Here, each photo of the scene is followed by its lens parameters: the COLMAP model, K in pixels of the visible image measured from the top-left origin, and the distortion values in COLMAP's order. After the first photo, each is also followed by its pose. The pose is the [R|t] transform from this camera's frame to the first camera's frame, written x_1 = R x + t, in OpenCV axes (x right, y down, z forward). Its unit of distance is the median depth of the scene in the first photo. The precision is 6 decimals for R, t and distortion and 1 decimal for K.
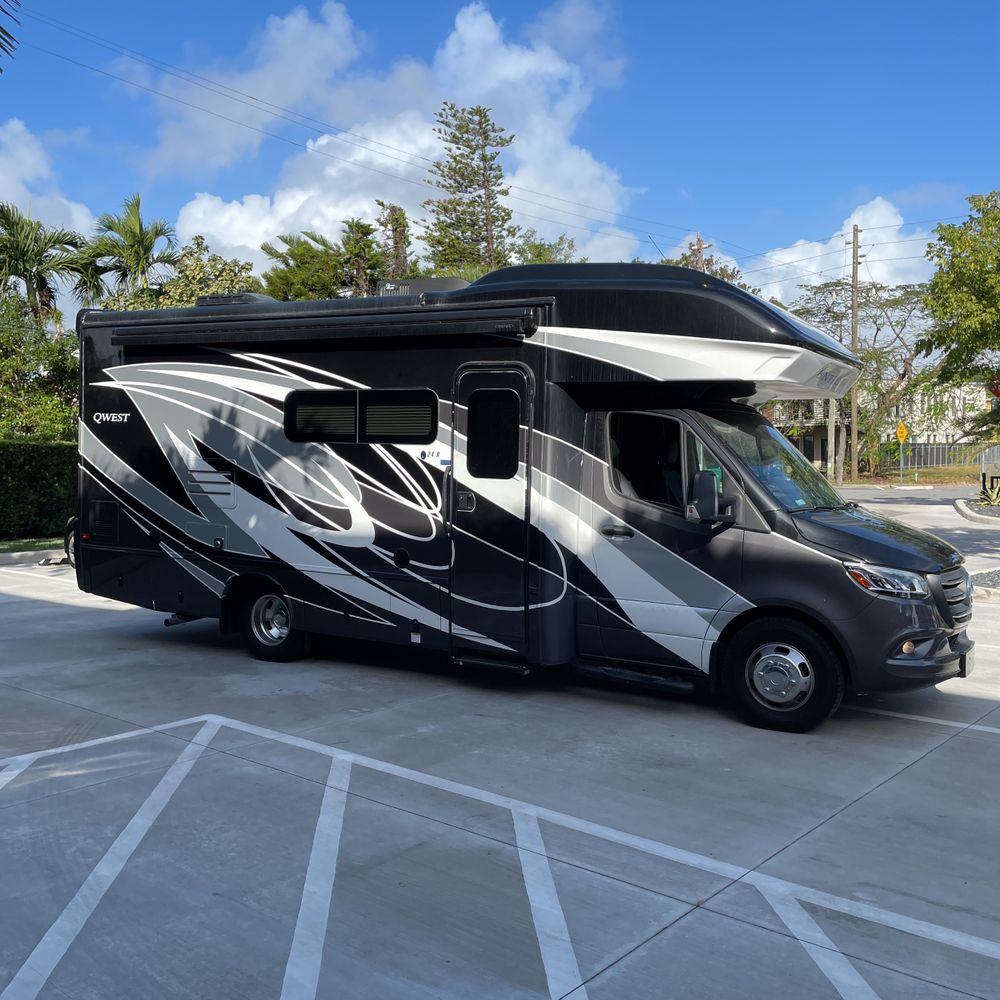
lens RADIAL K [[1000.6, 0, 523.4], [0, 1000.6, 490.1], [0, 0, 1]] dist [0.126491, -0.175546]
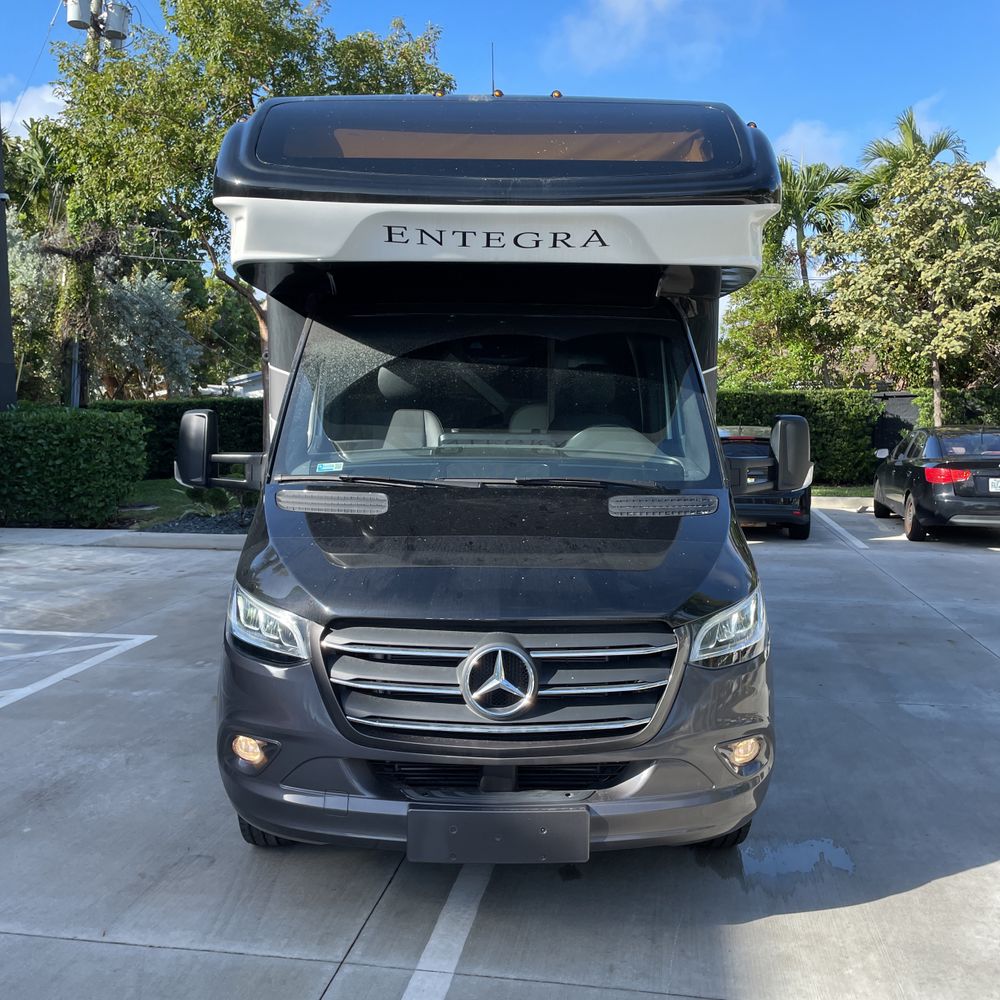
lens RADIAL K [[1010.6, 0, 494.9], [0, 1010.6, 506.5], [0, 0, 1]] dist [0.096391, -0.119470]
pose [[0.503230, 0.082241, -0.860230, 0.733067], [-0.028670, 0.996502, 0.078498, -0.012014], [0.863677, -0.014840, 0.503828, 0.700537]]
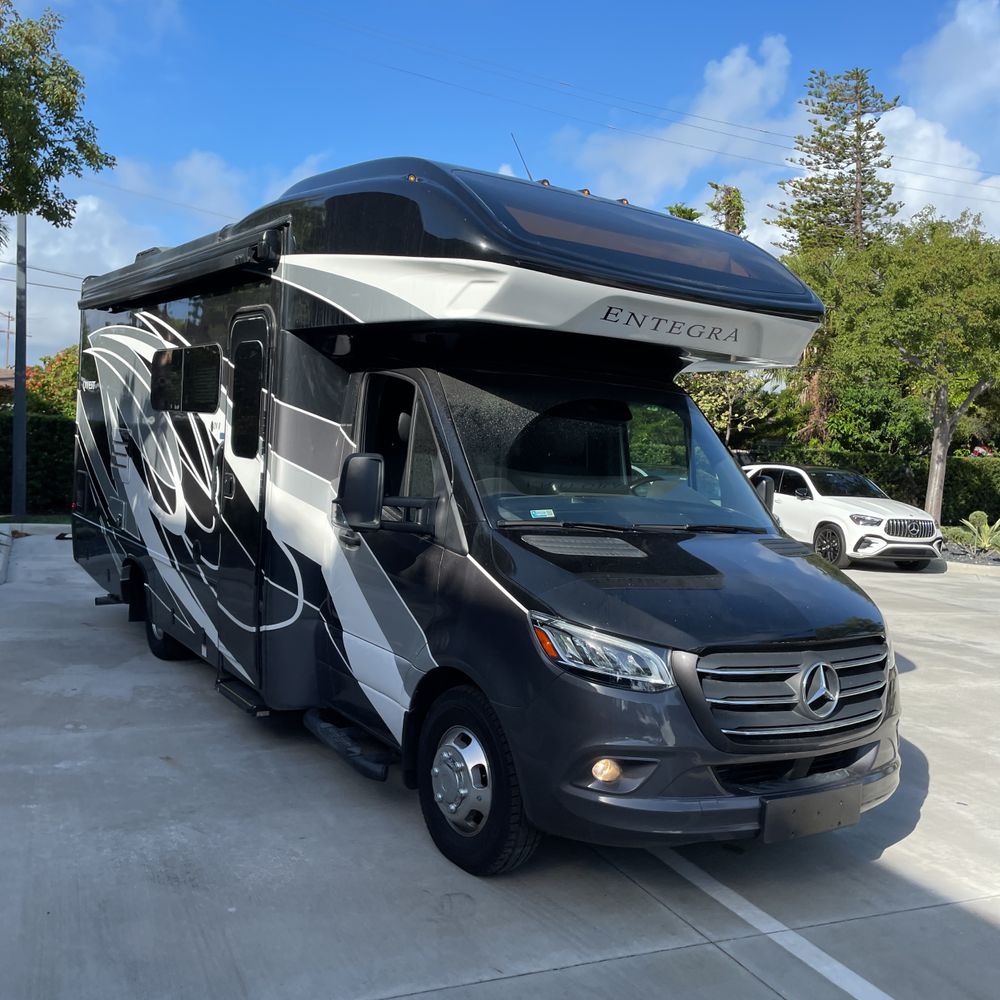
lens RADIAL K [[1006.9, 0, 497.4], [0, 1006.9, 498.0], [0, 0, 1]] dist [0.108159, -0.172174]
pose [[0.891092, 0.065872, -0.449018, 0.474592], [-0.066754, 0.997673, 0.013885, -0.004053], [0.448887, 0.017601, 0.893415, 0.372359]]
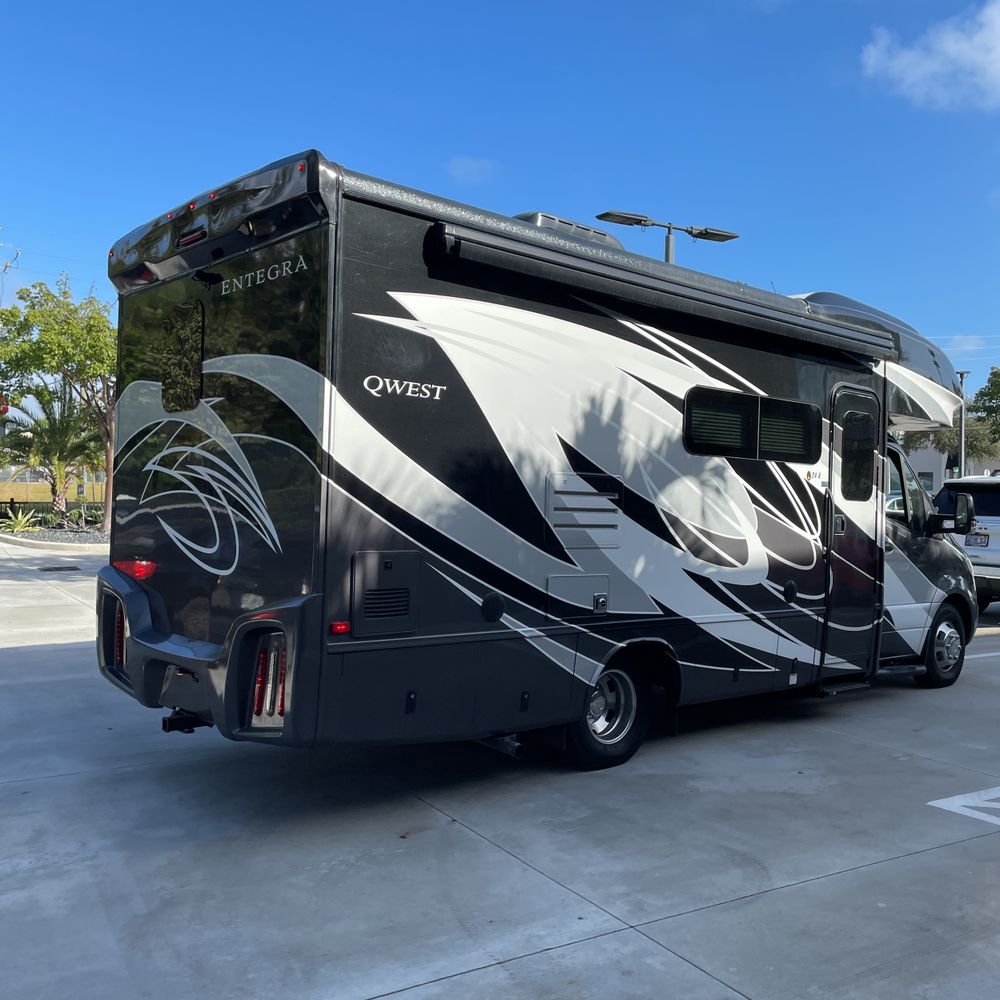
lens RADIAL K [[1006.1, 0, 493.9], [0, 1006.1, 490.6], [0, 0, 1]] dist [0.103858, -0.144464]
pose [[0.330726, 0.005975, 0.943708, -1.068678], [0.016710, 0.999786, -0.012187, -0.014860], [-0.943579, 0.019800, 0.330555, 0.961985]]
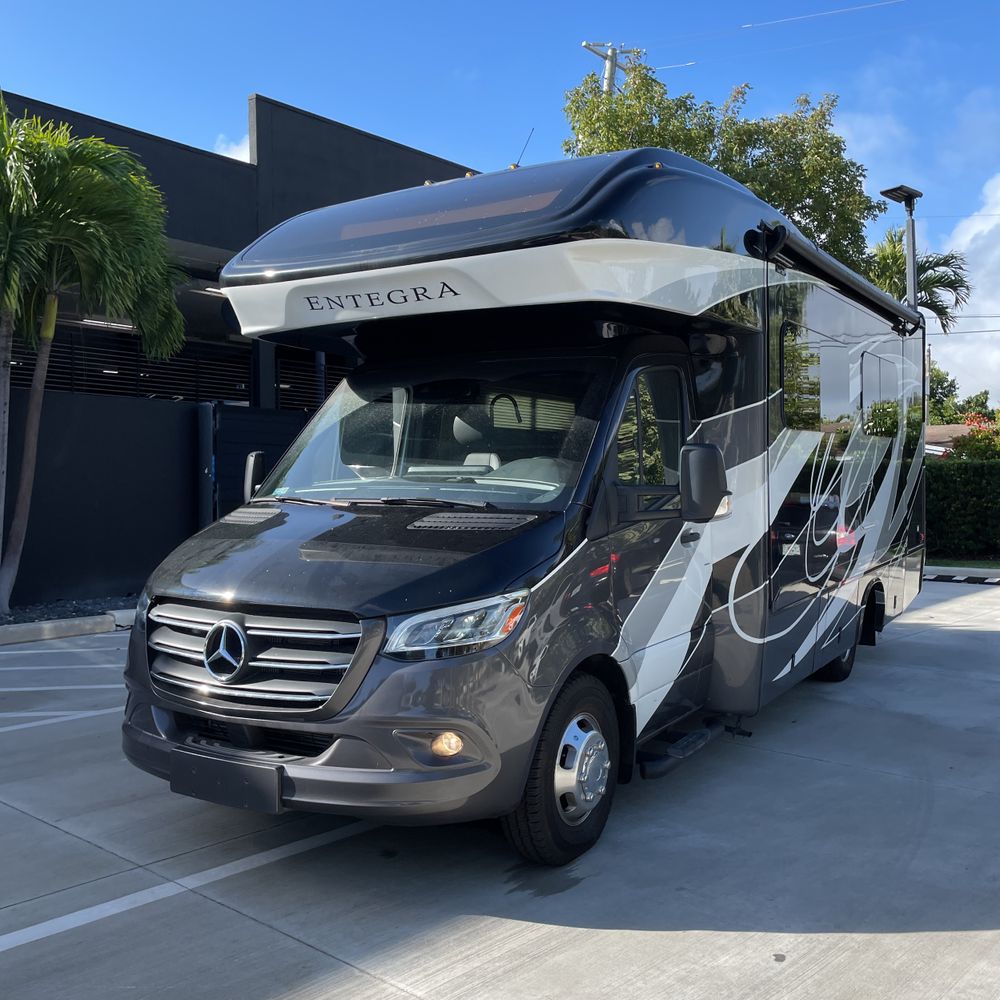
lens RADIAL K [[1010.3, 0, 509.1], [0, 1010.3, 486.8], [0, 0, 1]] dist [0.108033, -0.180792]
pose [[-0.027786, -0.003404, -0.999608, 0.885395], [-0.028203, 0.999599, -0.002620, 0.005870], [0.999216, 0.028119, -0.027871, 1.051868]]
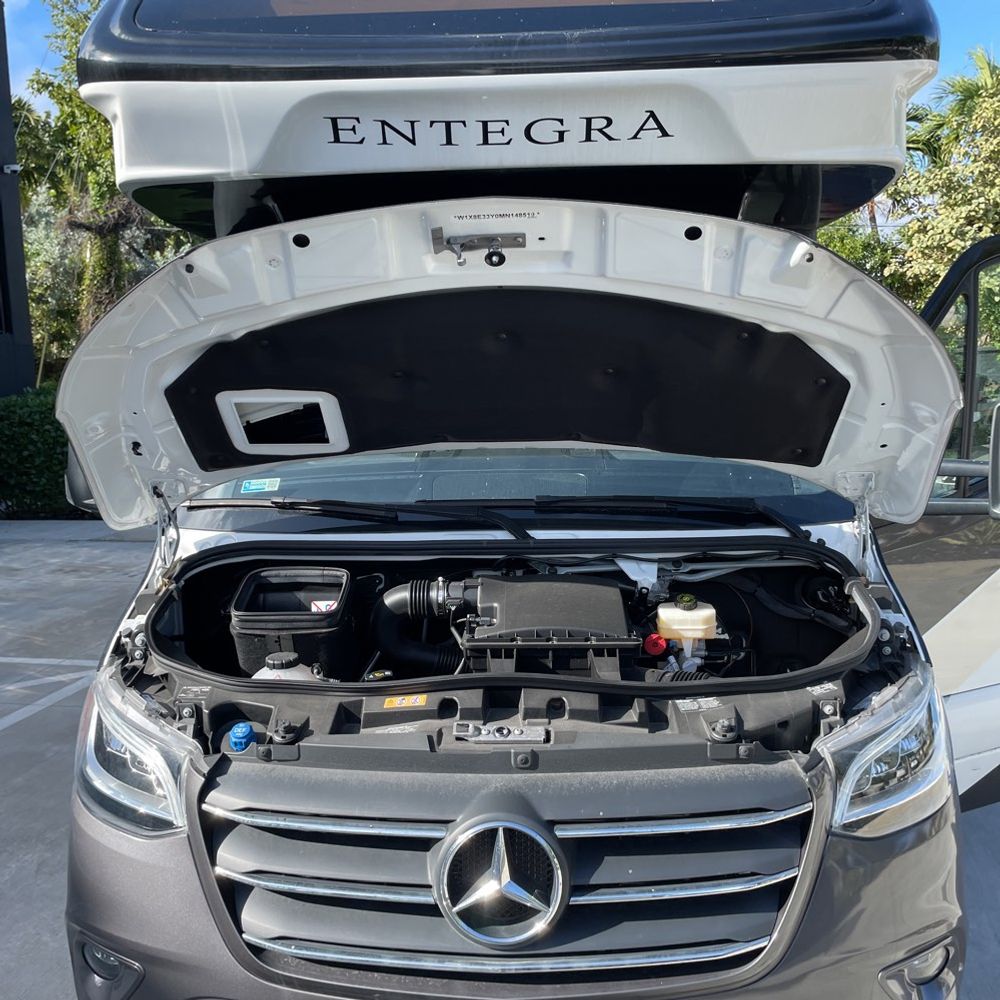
lens RADIAL K [[1006.1, 0, 493.9], [0, 1006.1, 490.6], [0, 0, 1]] dist [0.103858, -0.144464]
pose [[0.460327, 0.086442, -0.883531, 0.588655], [-0.002380, 0.995365, 0.096143, -0.020979], [0.887746, -0.042155, 0.458399, 0.800238]]
